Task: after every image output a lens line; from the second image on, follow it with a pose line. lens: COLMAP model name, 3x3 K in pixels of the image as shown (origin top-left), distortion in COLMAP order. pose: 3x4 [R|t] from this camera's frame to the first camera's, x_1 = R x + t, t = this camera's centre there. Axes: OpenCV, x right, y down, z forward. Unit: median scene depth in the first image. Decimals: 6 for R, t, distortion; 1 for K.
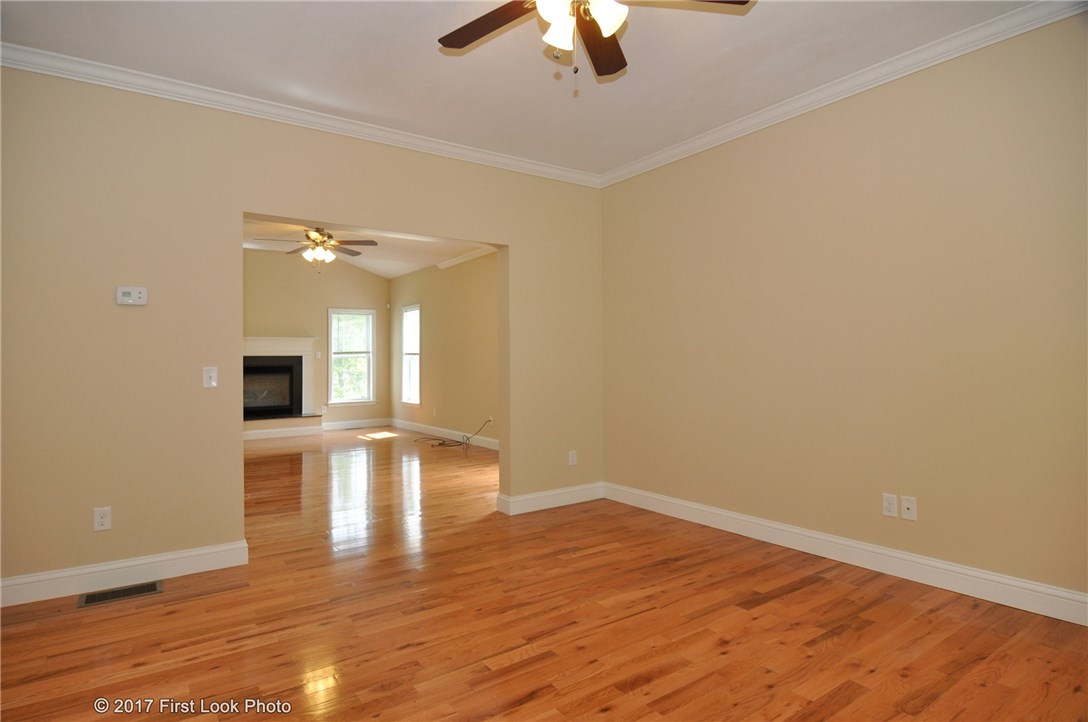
lens RADIAL K [[596.4, 0, 544.0], [0, 596.4, 361.0], [0, 0, 1]] dist [-0.001367, -0.016095]
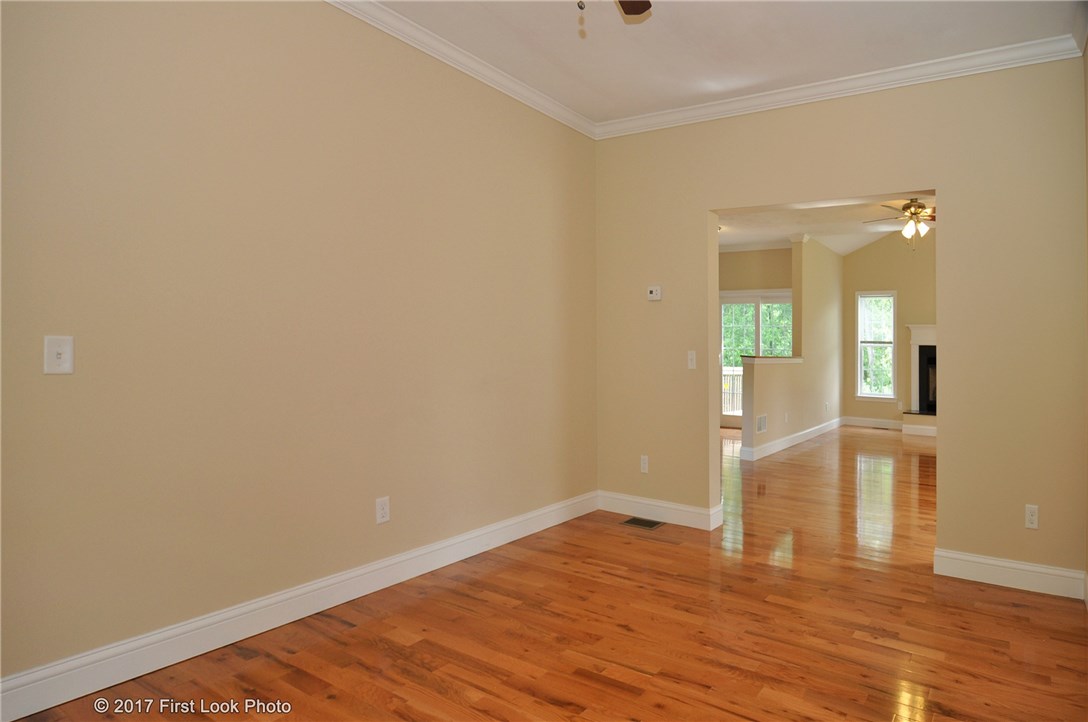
lens RADIAL K [[606.9, 0, 559.9], [0, 606.9, 344.5], [0, 0, 1]] dist [-0.000869, -0.015814]
pose [[0.365529, 0.014843, -0.930682, 0.577860], [-0.025500, 0.999657, 0.005928, -0.002889], [0.930451, 0.021566, 0.365782, 0.432202]]
